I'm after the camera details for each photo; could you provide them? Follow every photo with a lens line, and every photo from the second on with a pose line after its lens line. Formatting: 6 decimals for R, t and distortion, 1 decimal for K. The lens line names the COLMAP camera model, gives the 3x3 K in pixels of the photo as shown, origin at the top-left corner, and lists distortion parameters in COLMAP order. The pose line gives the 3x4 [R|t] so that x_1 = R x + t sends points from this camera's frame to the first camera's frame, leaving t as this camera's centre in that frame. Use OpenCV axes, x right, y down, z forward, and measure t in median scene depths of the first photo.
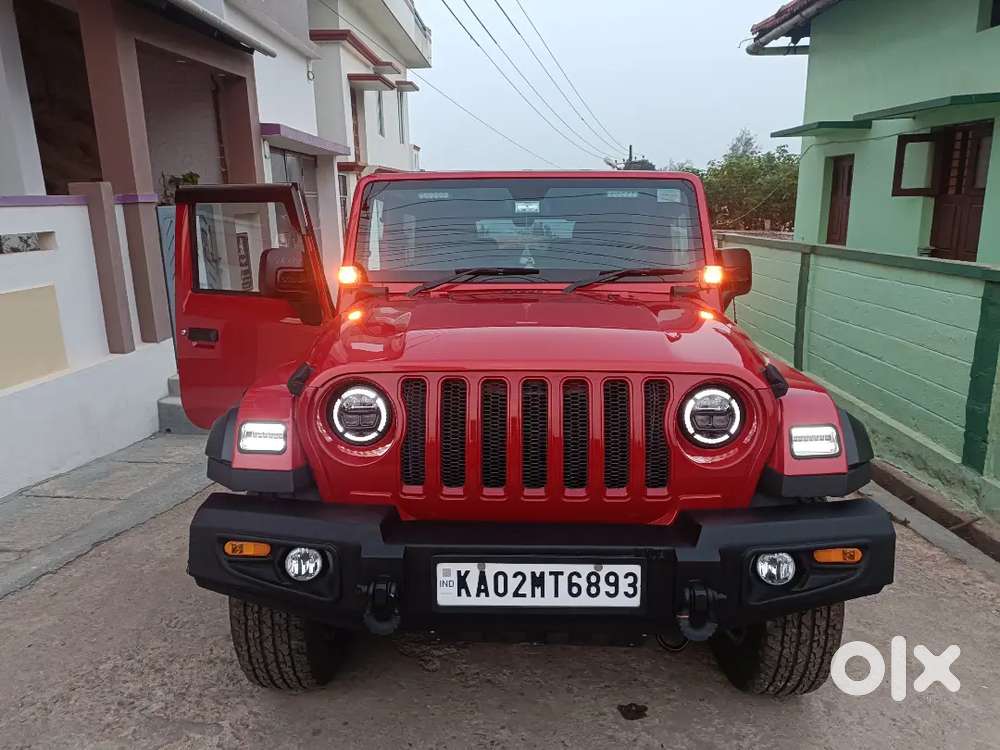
lens RADIAL K [[736.7, 0, 496.5], [0, 736.7, 371.9], [0, 0, 1]] dist [0.060001, -0.045895]
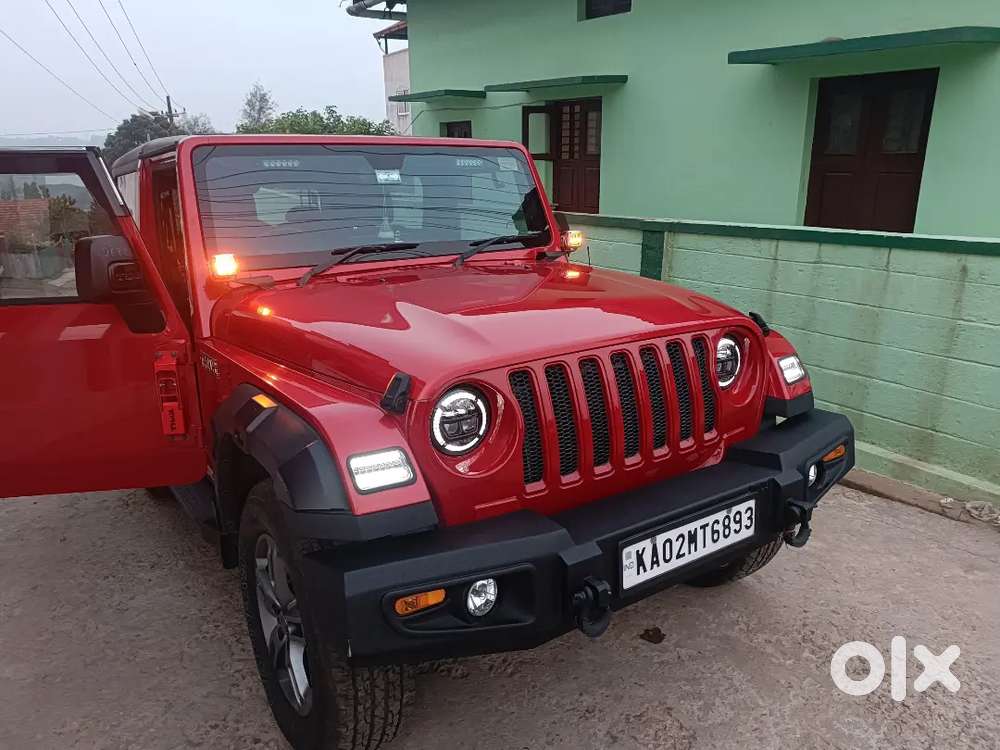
lens RADIAL K [[736.7, 0, 497.3], [0, 736.7, 374.5], [0, 0, 1]] dist [0.060001, -0.045895]
pose [[0.818576, -0.162002, 0.551080, -0.570711], [0.130558, 0.986767, 0.096149, -0.070287], [-0.559364, -0.006757, 0.828895, 0.214786]]
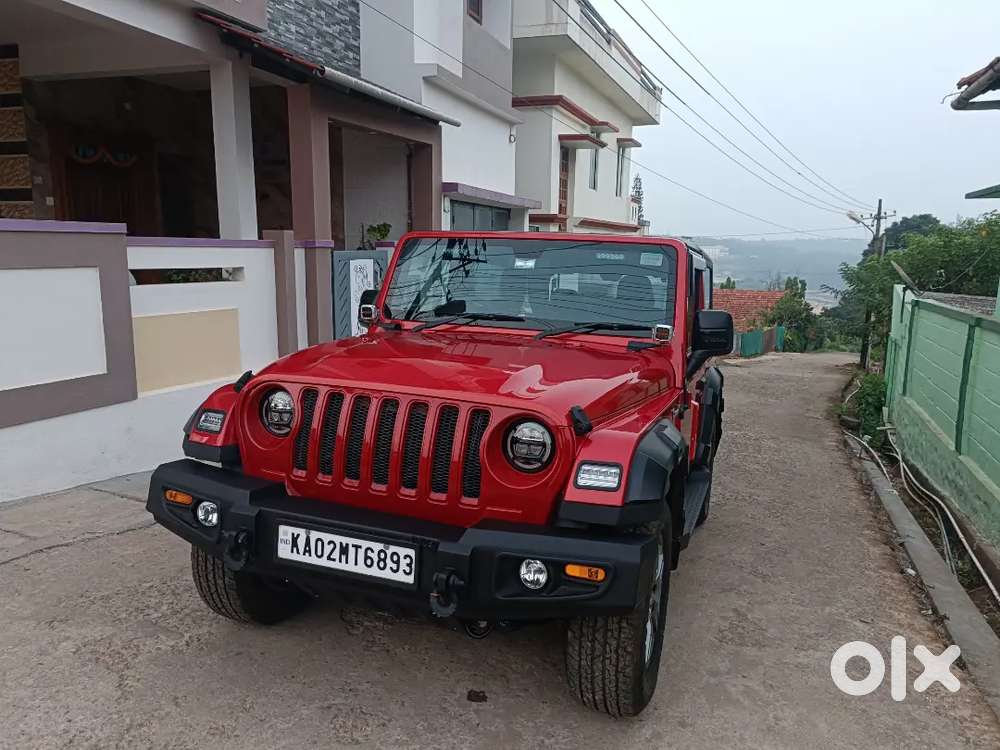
lens RADIAL K [[736.7, 0, 496.3], [0, 736.7, 369.6], [0, 0, 1]] dist [0.060001, -0.045895]
pose [[0.943847, 0.087854, -0.318486, 0.545082], [-0.108456, 0.992965, -0.047506, 0.001134], [0.312072, 0.079381, 0.946736, -0.133535]]
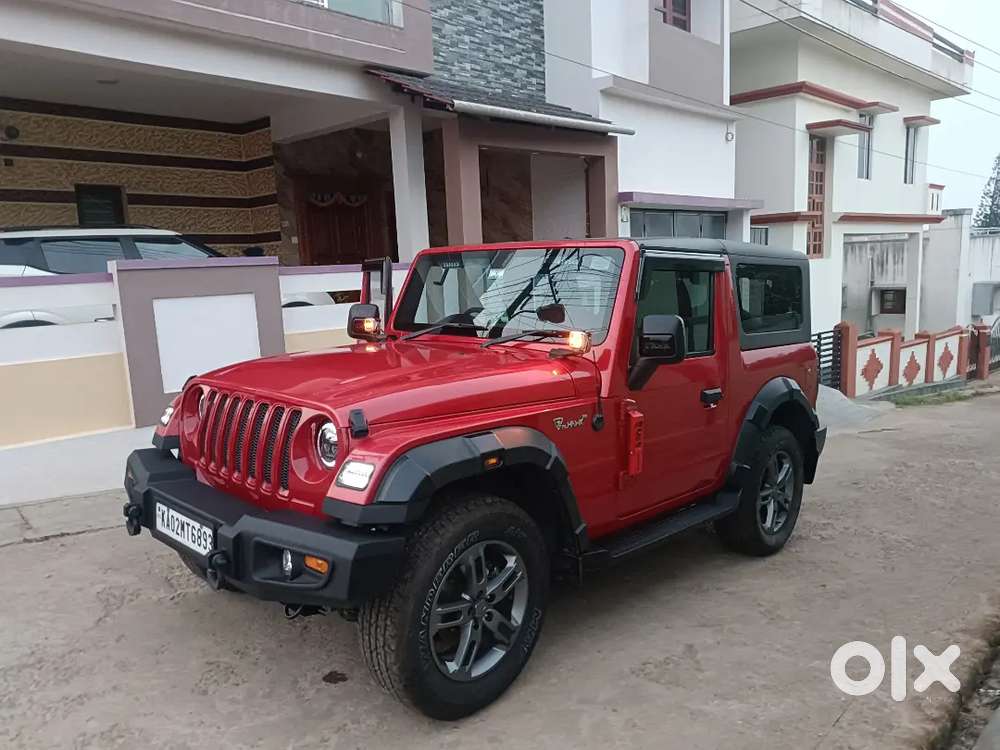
lens RADIAL K [[736.7, 0, 497.8], [0, 736.7, 370.2], [0, 0, 1]] dist [0.060001, -0.045895]
pose [[0.732892, 0.085572, -0.674942, 1.214463], [-0.128584, 0.991601, -0.013905, -0.078789], [0.668083, 0.096977, 0.737740, 0.211127]]
